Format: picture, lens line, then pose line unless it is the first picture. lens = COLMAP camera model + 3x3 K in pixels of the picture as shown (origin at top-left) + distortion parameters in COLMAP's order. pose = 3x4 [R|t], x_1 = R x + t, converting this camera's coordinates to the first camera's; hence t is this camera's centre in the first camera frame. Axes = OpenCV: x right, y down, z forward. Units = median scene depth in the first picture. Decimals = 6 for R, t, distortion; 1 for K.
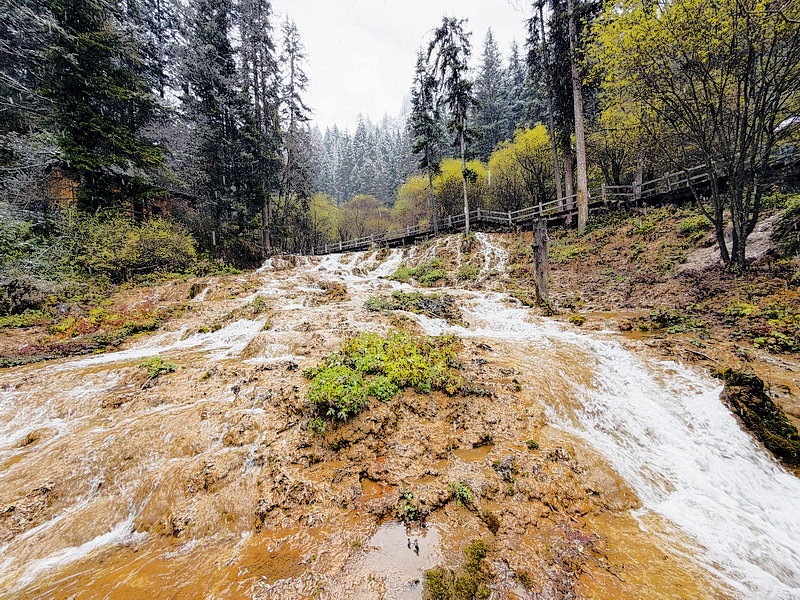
lens RADIAL K [[320.8, 0, 399.1], [0, 320.8, 299.0], [0, 0, 1]] dist [0.000509, -0.000423]
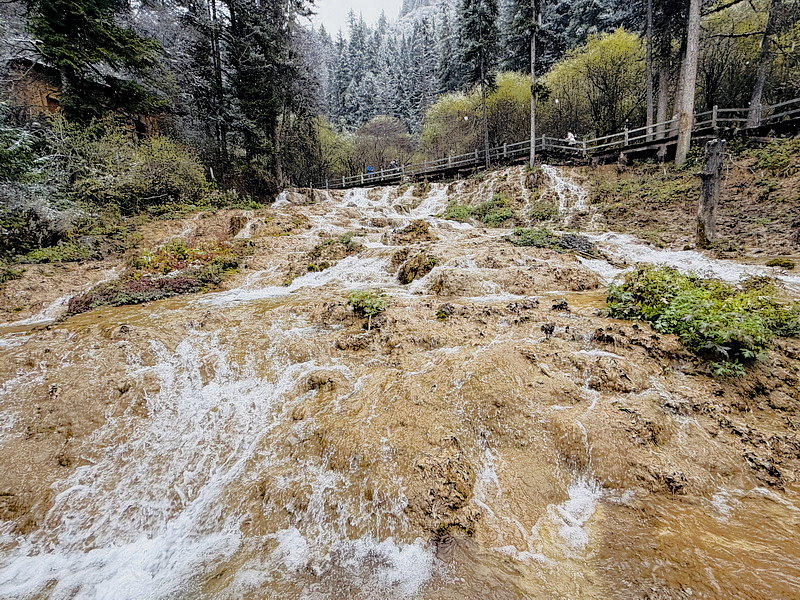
lens RADIAL K [[360.8, 0, 400.0], [0, 360.8, 300.0], [0, 0, 1]] dist [-0.000729, 0.000071]
pose [[0.999559, 0.017854, 0.023726, -0.159311], [-0.021133, 0.989054, 0.146033, 0.014848], [-0.020858, -0.146470, 0.988995, 0.019871]]
